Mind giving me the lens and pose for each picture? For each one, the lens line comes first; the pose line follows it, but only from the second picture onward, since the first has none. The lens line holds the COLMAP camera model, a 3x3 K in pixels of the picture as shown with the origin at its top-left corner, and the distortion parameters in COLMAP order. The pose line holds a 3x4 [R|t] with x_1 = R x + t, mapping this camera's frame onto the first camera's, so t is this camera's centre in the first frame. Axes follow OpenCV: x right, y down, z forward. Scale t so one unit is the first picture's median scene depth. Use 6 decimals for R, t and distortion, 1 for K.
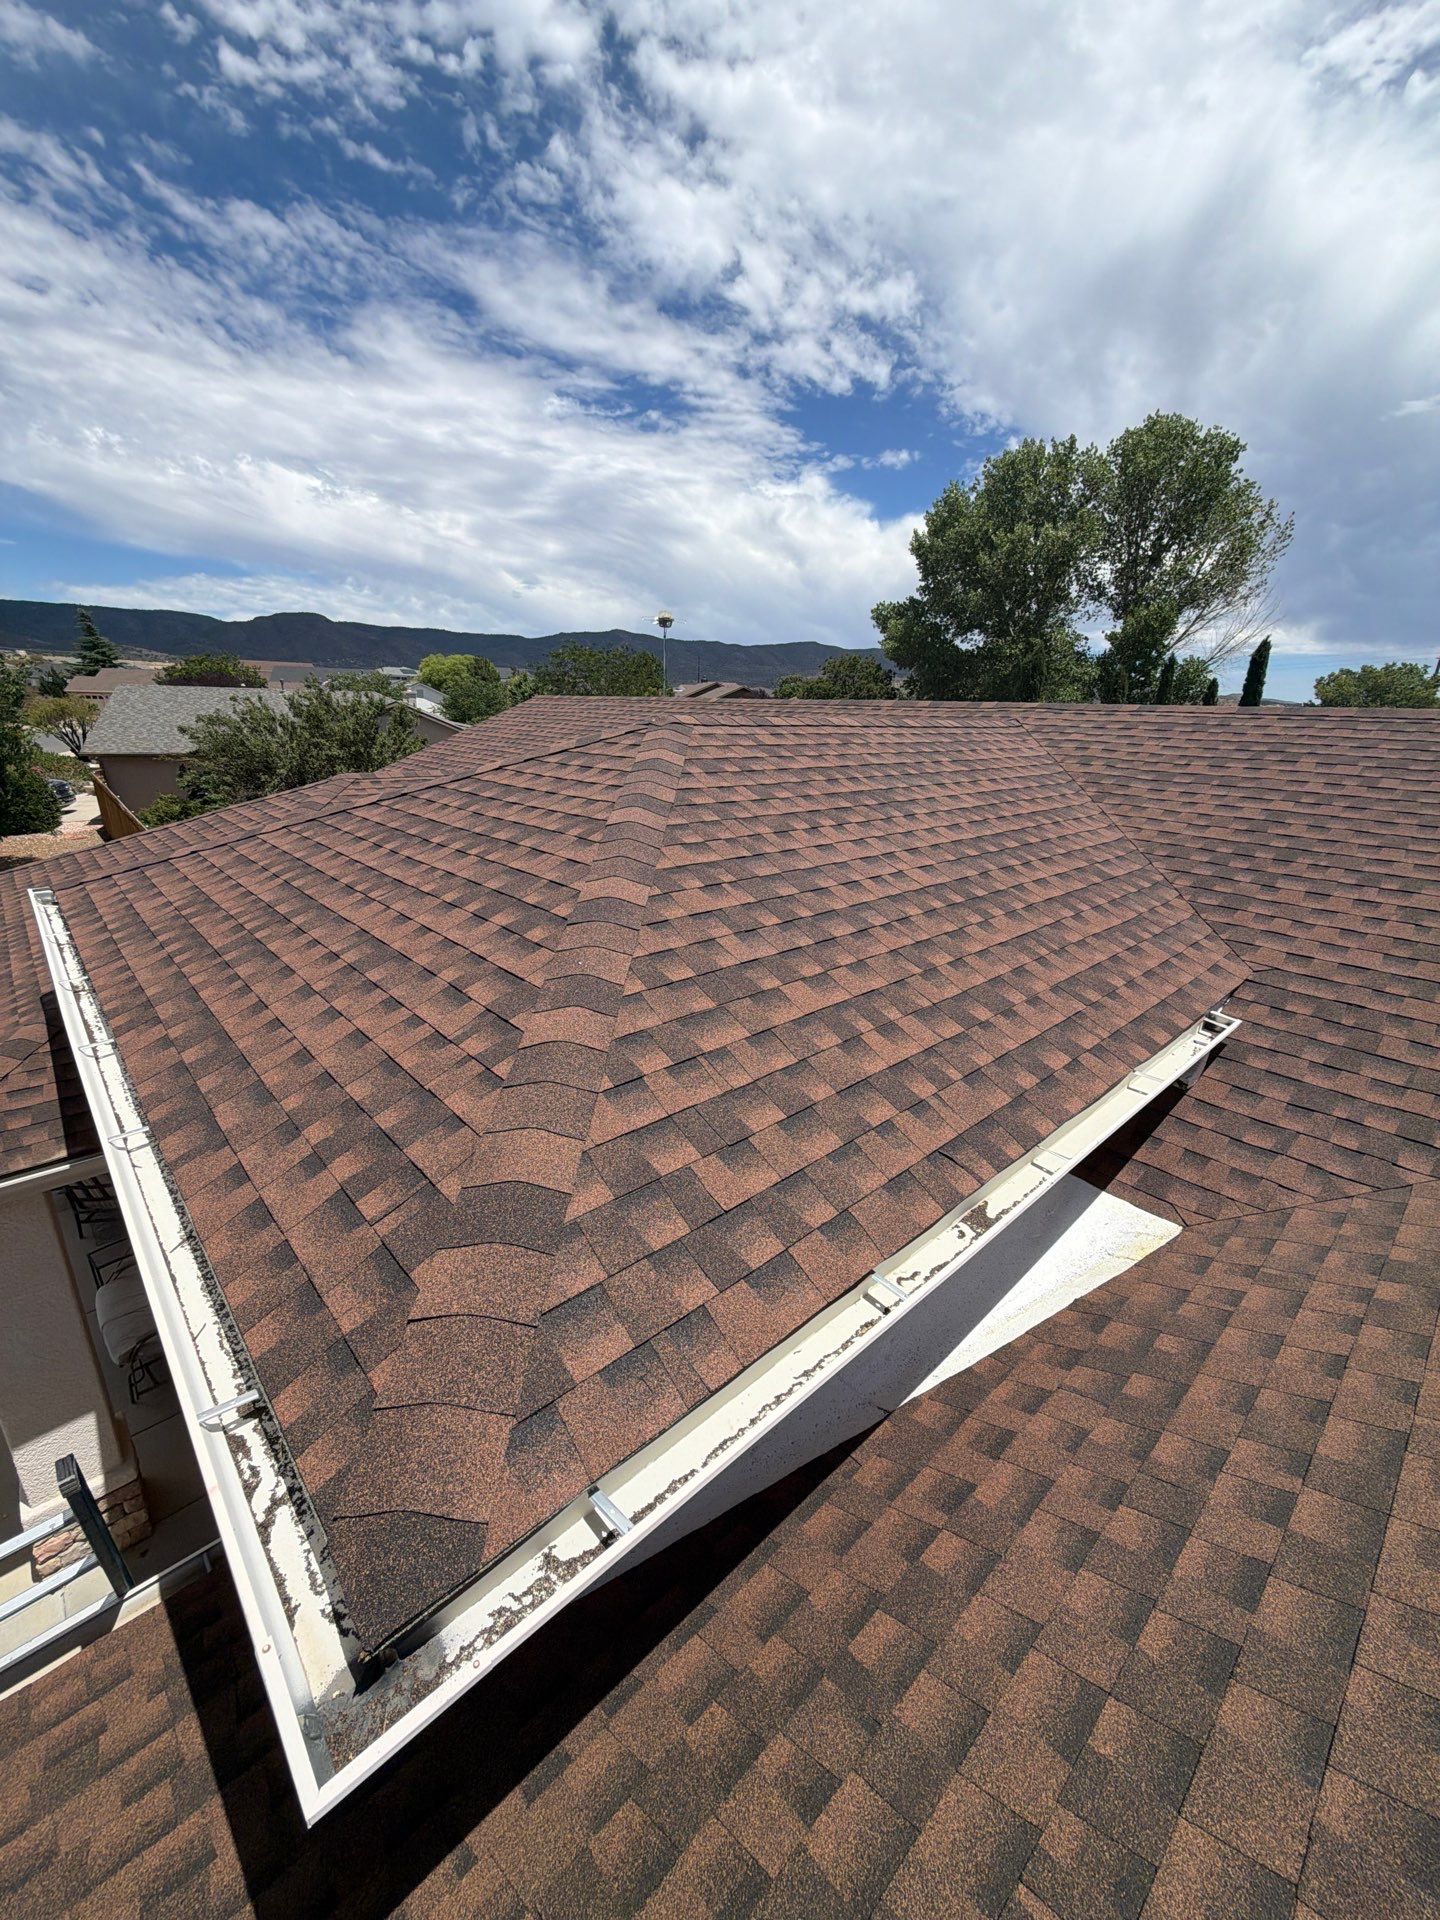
lens RADIAL K [[770.6, 0, 728.0], [0, 770.6, 957.4], [0, 0, 1]] dist [0.003874, -0.000837]
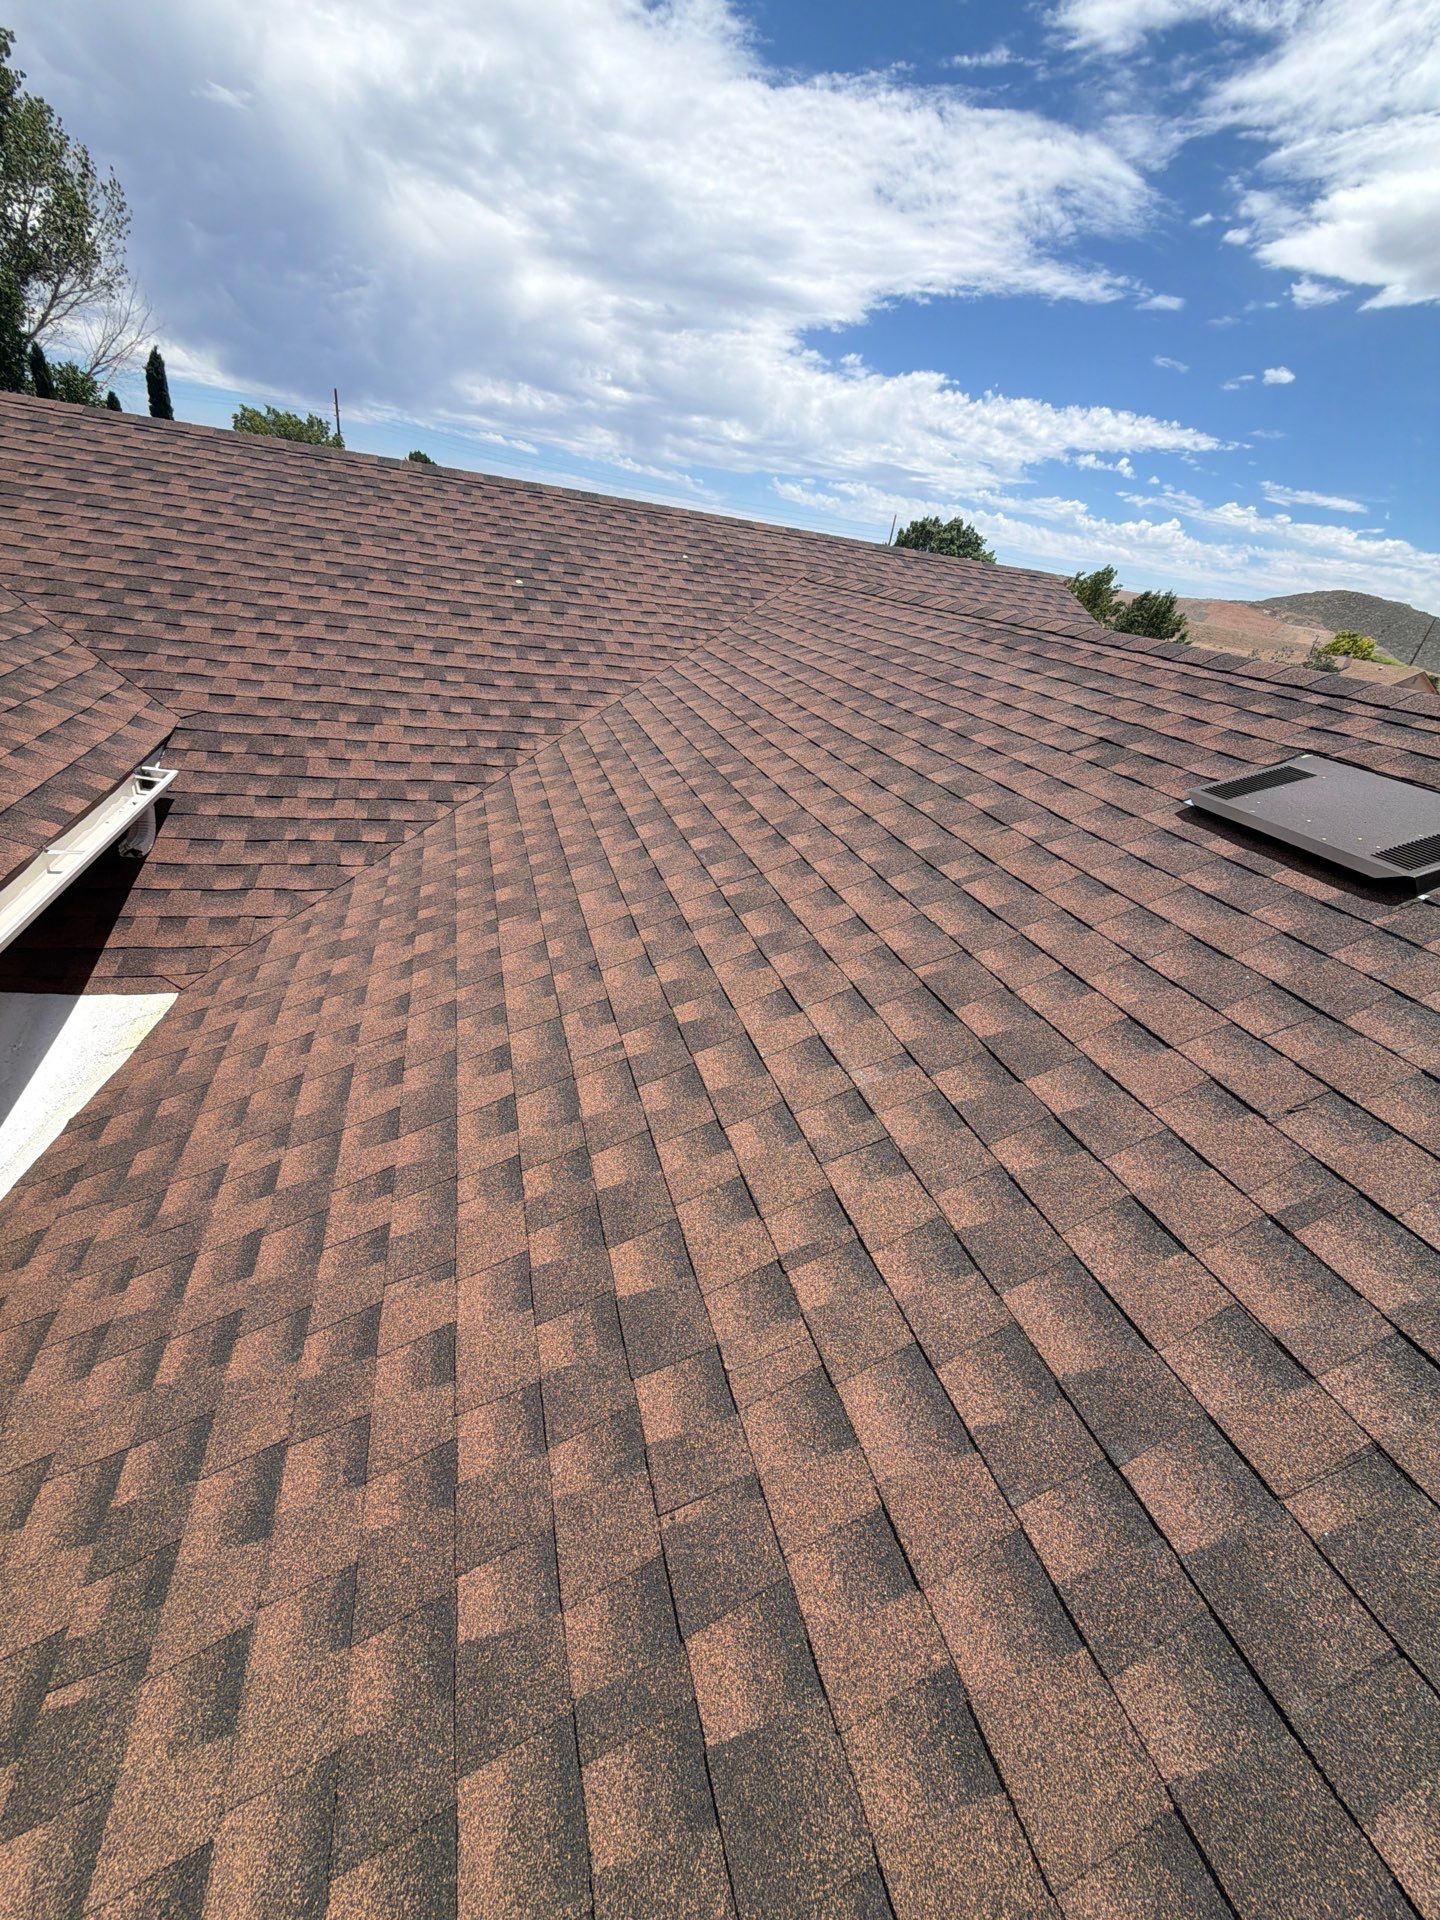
lens RADIAL K [[770.6, 0, 718.2], [0, 770.6, 954.4], [0, 0, 1]] dist [0.003874, -0.000837]
pose [[0.435859, -0.391198, 0.810550, 0.095548], [0.151486, 0.919635, 0.362387, 0.045862], [-0.887175, -0.035163, 0.460092, -0.035521]]
